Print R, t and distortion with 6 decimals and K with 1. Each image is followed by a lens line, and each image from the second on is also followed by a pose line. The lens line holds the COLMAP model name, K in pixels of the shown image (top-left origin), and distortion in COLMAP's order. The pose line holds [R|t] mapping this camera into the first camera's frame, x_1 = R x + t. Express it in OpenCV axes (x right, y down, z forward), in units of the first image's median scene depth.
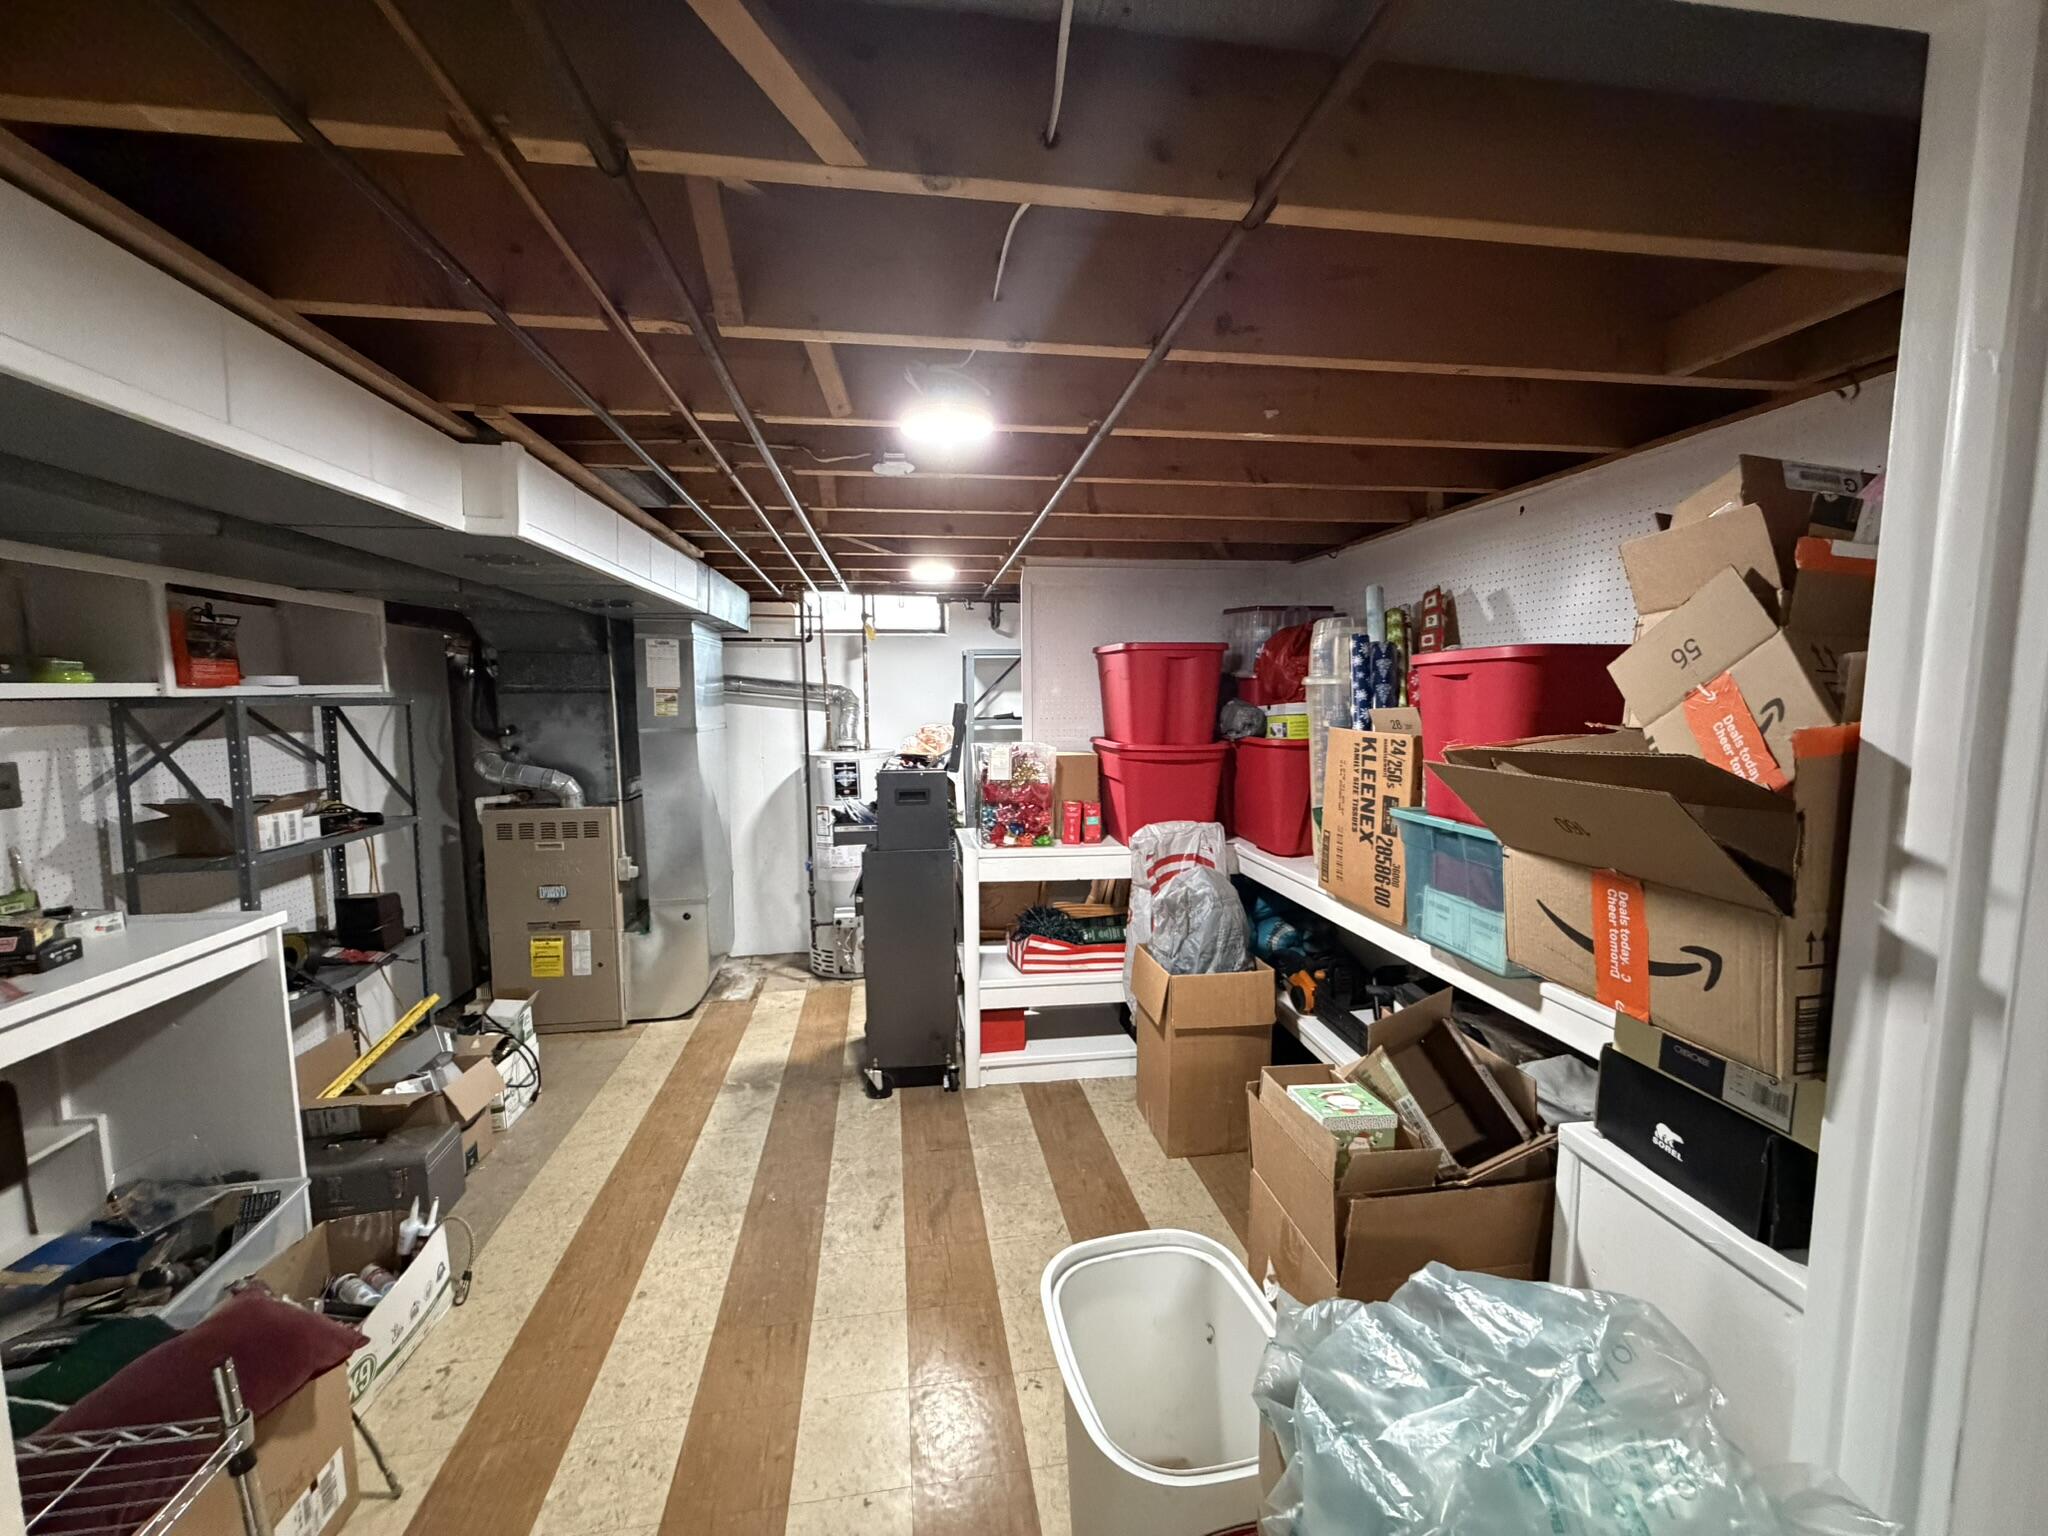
lens RADIAL K [[823.1, 0, 1018.0], [0, 823.1, 770.9], [0, 0, 1]] dist [0.003767, 0.000162]
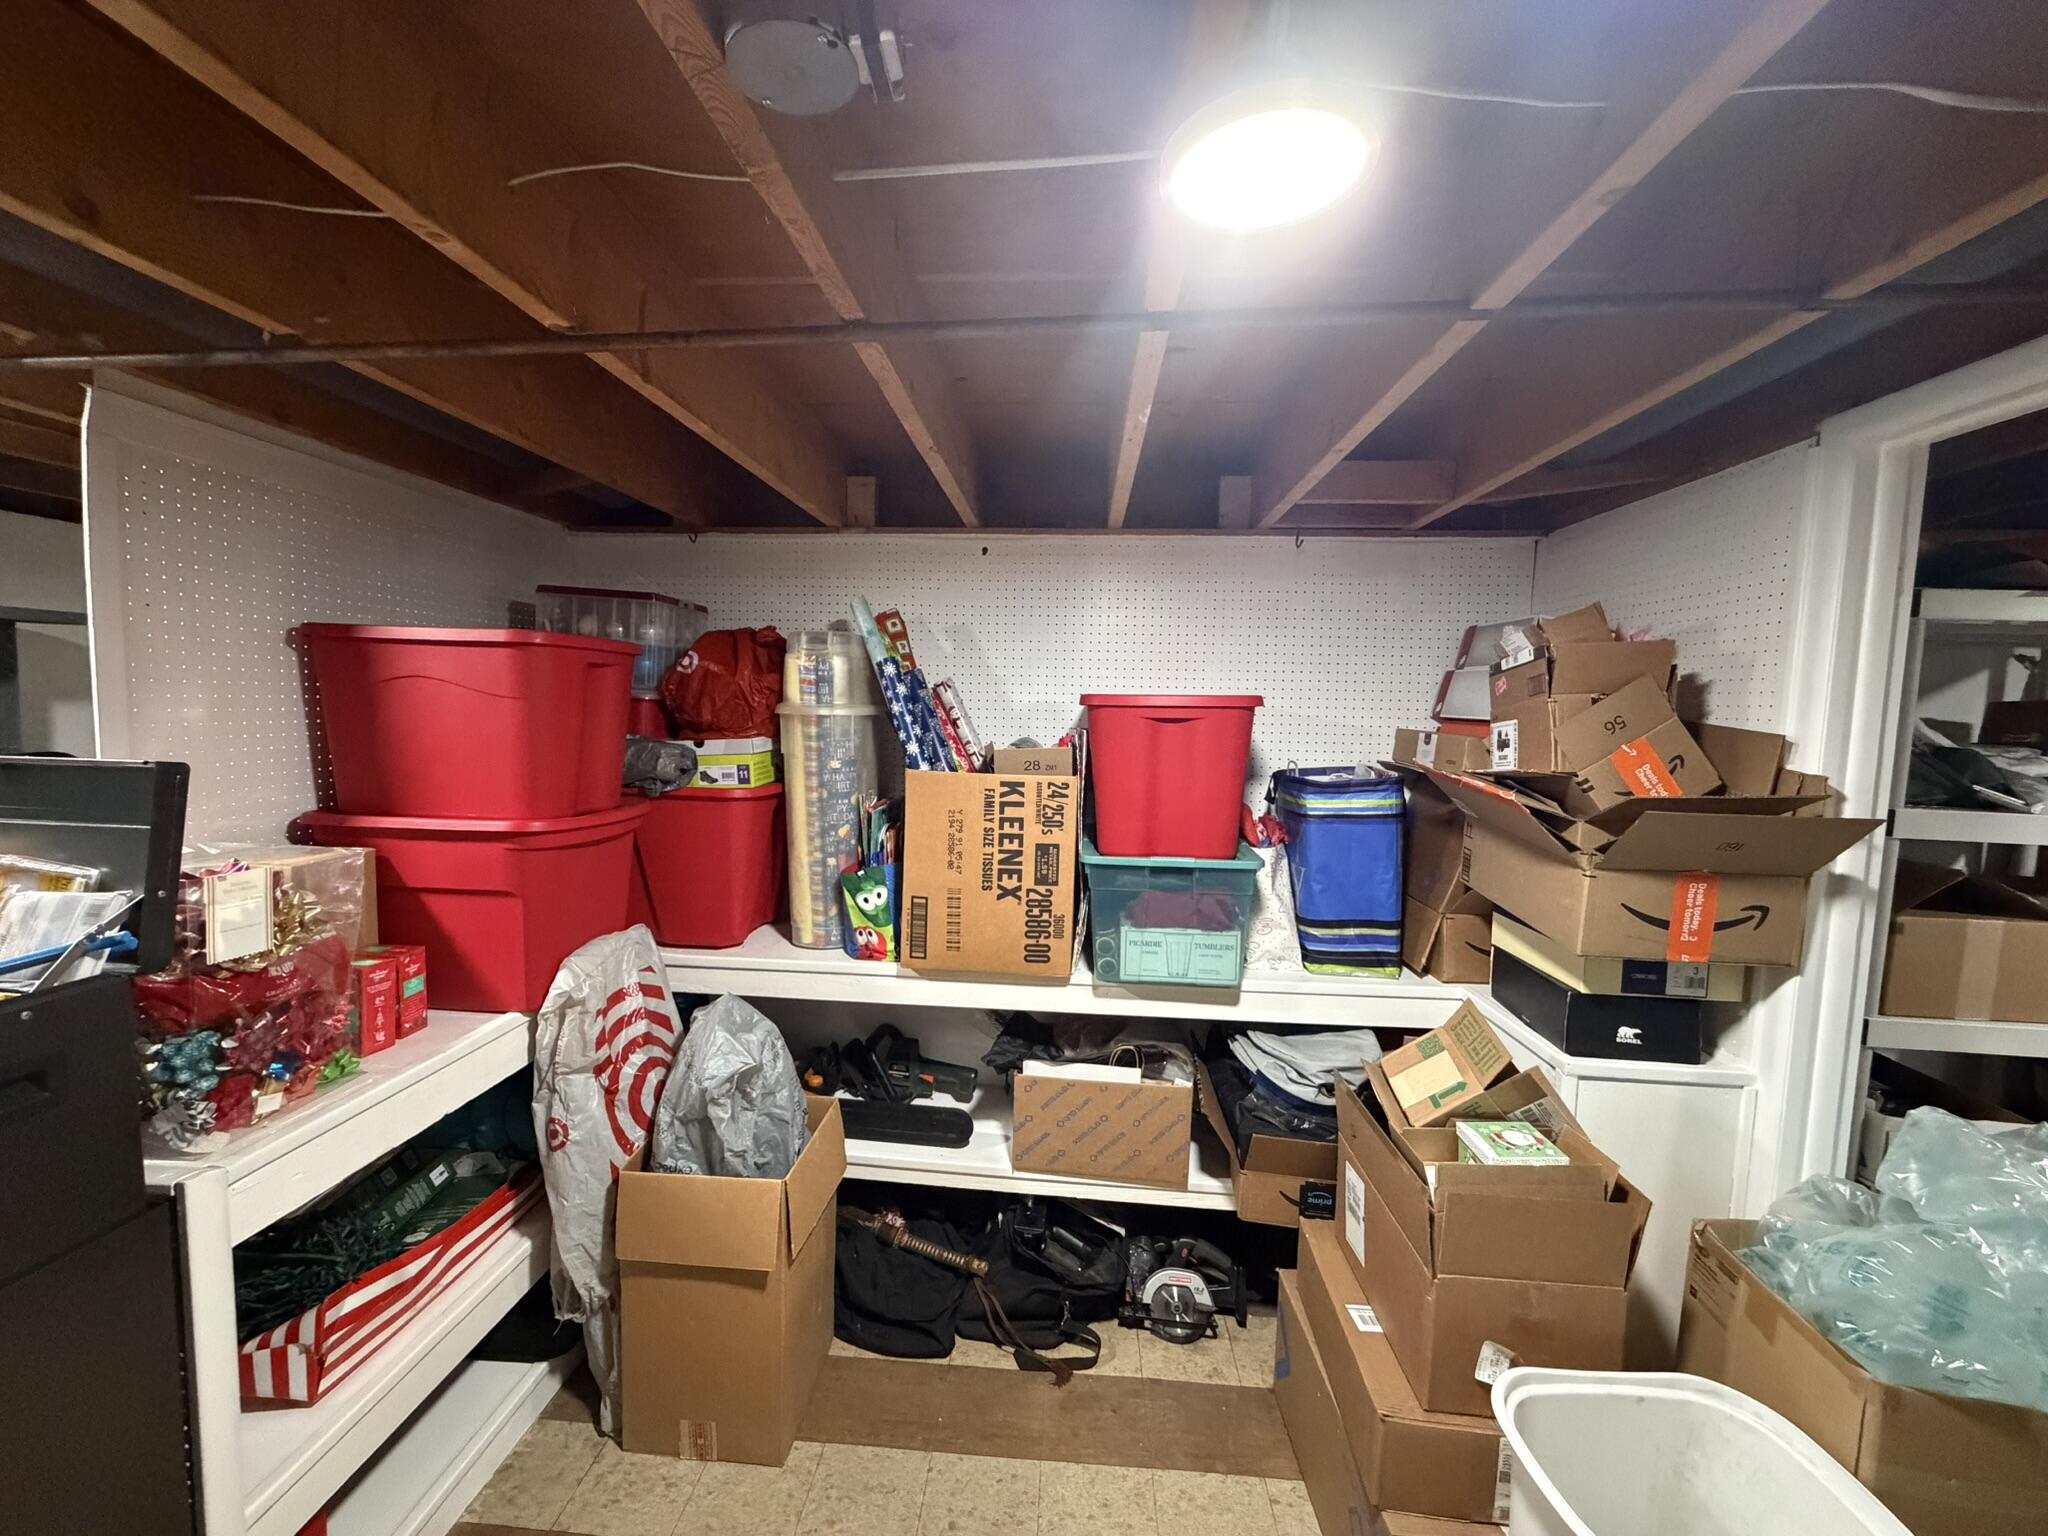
lens RADIAL K [[823.1, 0, 1015.2], [0, 823.1, 769.7], [0, 0, 1]] dist [0.003767, 0.000162]
pose [[0.222516, -0.067172, 0.972612, -0.436777], [0.071232, 0.996077, 0.052496, -0.099841], [-0.972323, 0.057600, 0.226428, 0.795830]]
